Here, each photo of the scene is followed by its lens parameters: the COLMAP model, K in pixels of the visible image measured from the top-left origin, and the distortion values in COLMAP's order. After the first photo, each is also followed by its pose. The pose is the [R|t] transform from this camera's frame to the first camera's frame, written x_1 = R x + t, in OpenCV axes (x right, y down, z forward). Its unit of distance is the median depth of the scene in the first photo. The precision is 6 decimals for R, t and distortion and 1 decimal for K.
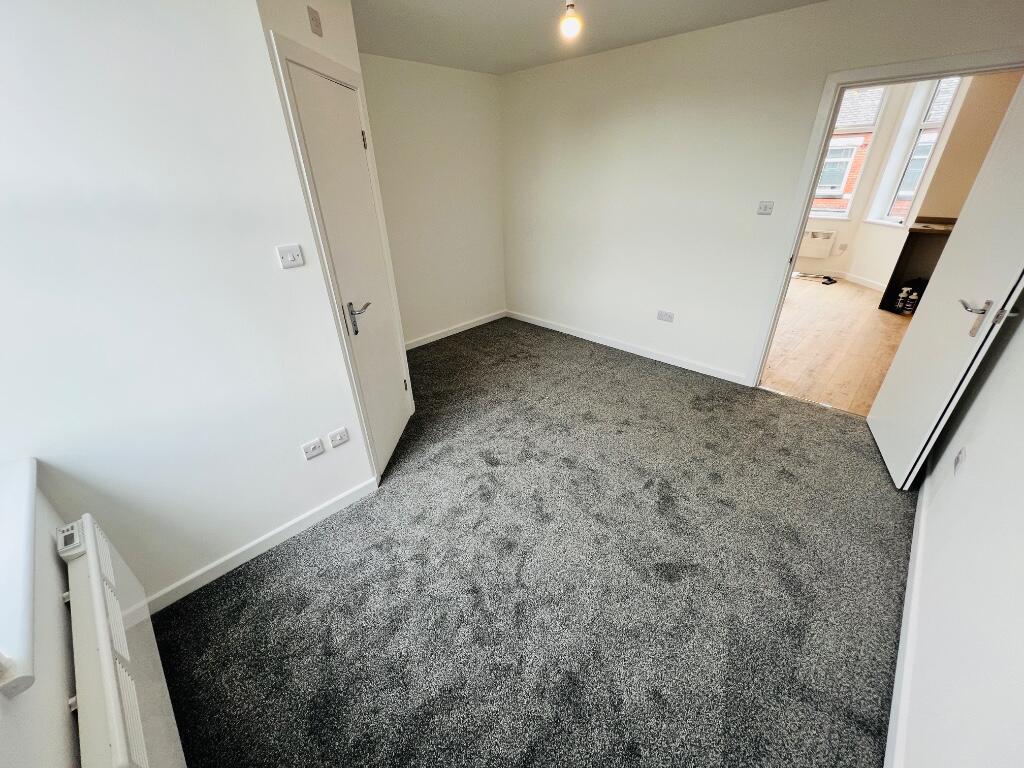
lens RADIAL K [[409.2, 0, 512.7], [0, 409.2, 385.0], [0, 0, 1]] dist [-0.000982, 0.000160]
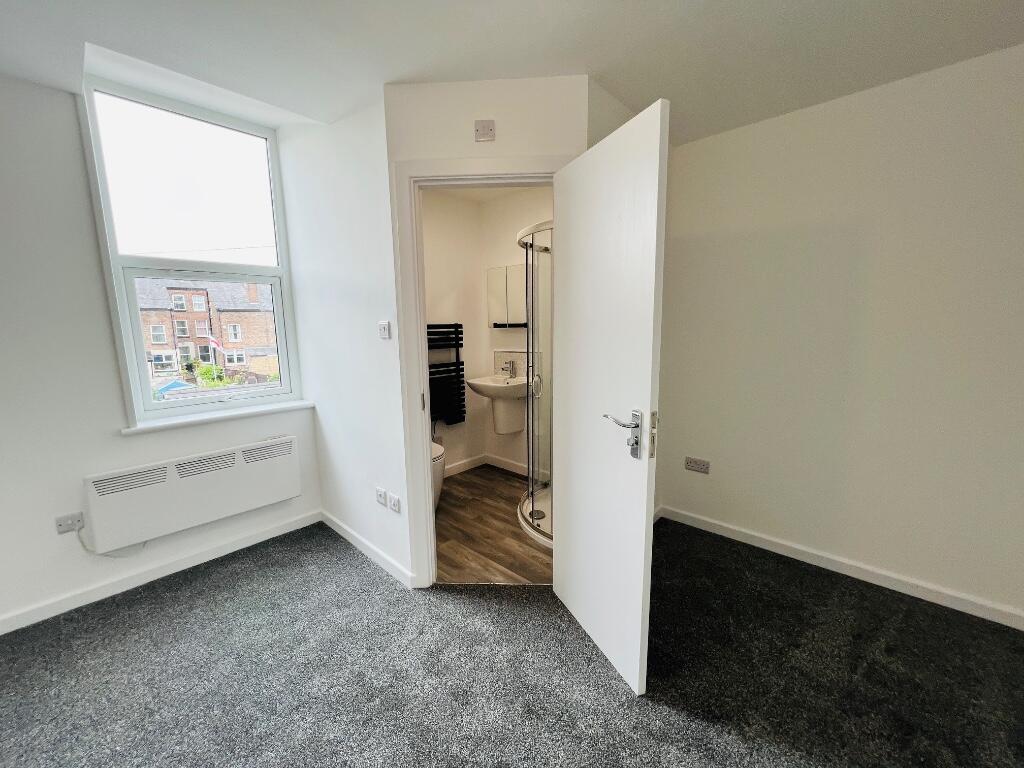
lens RADIAL K [[409.2, 0, 512.7], [0, 409.2, 385.0], [0, 0, 1]] dist [-0.000982, 0.000160]
pose [[0.020313, 0.175812, -0.984214, 0.459827], [-0.459721, 0.875819, 0.146961, -0.356400], [0.887831, 0.449479, 0.098615, 0.881108]]
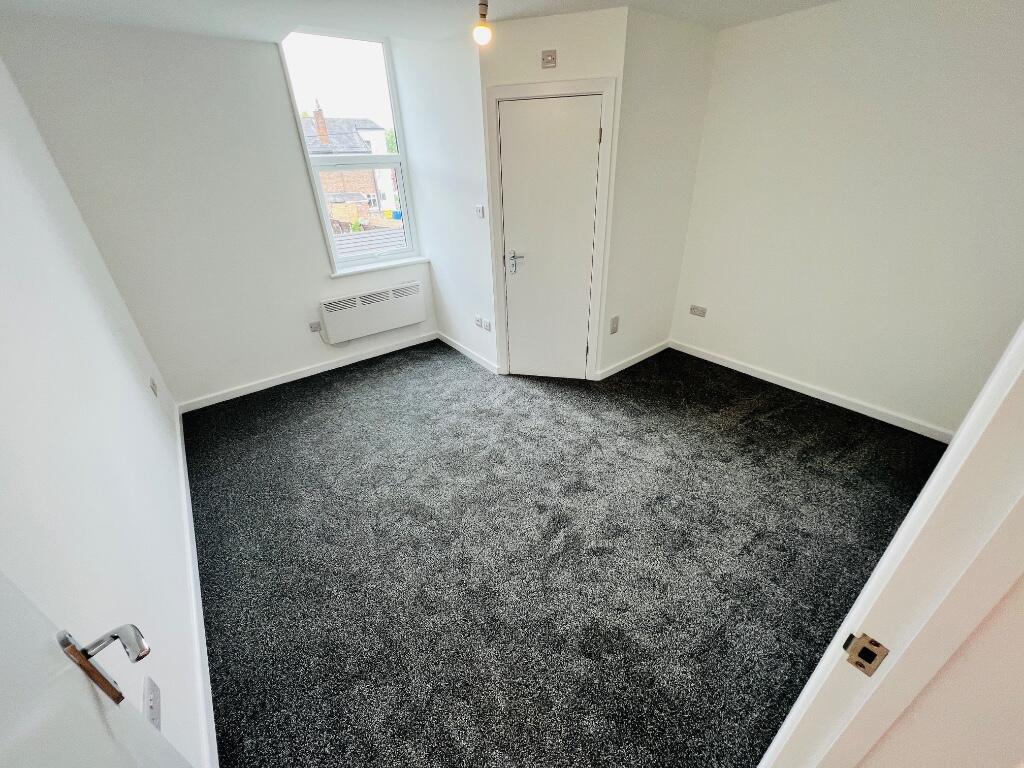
lens RADIAL K [[409.2, 0, 512.7], [0, 409.2, 385.0], [0, 0, 1]] dist [-0.000982, 0.000160]
pose [[-0.151577, 0.503416, -0.850645, 0.945342], [-0.433320, 0.739643, 0.514938, -0.509586], [0.888402, 0.446655, 0.106027, 0.878474]]
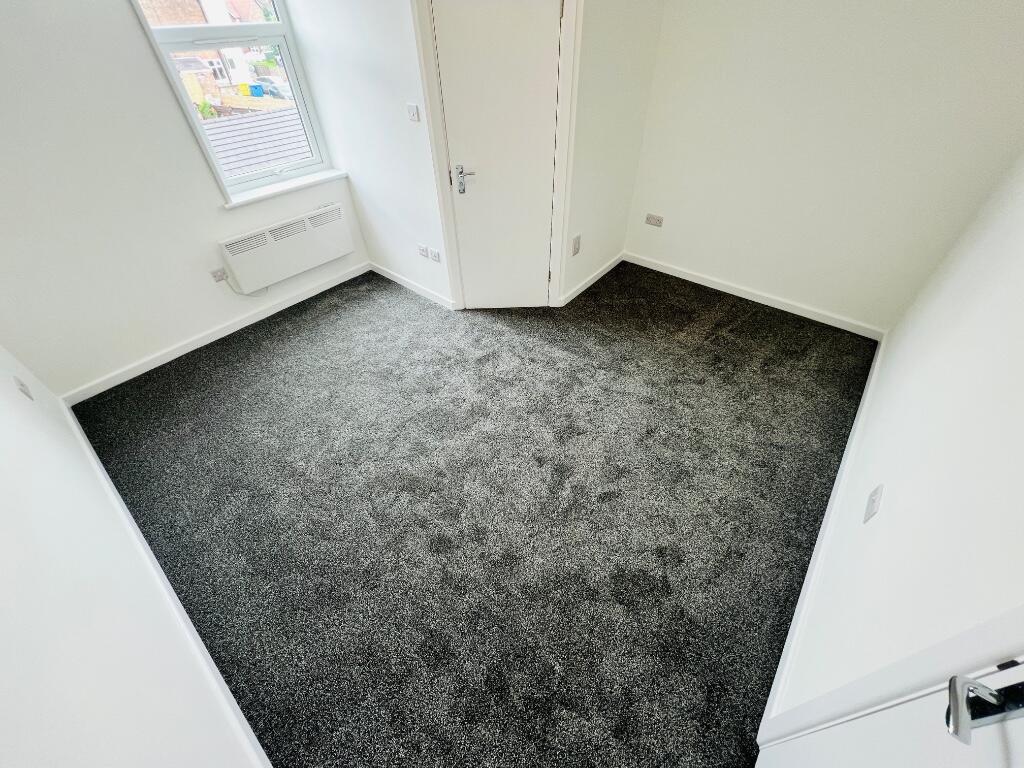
lens RADIAL K [[409.2, 0, 512.7], [0, 409.2, 385.0], [0, 0, 1]] dist [-0.000982, 0.000160]
pose [[0.066813, 0.696130, -0.714800, 0.823268], [-0.454421, 0.659018, 0.599330, -0.485833], [0.888278, 0.284777, 0.360367, 0.730153]]
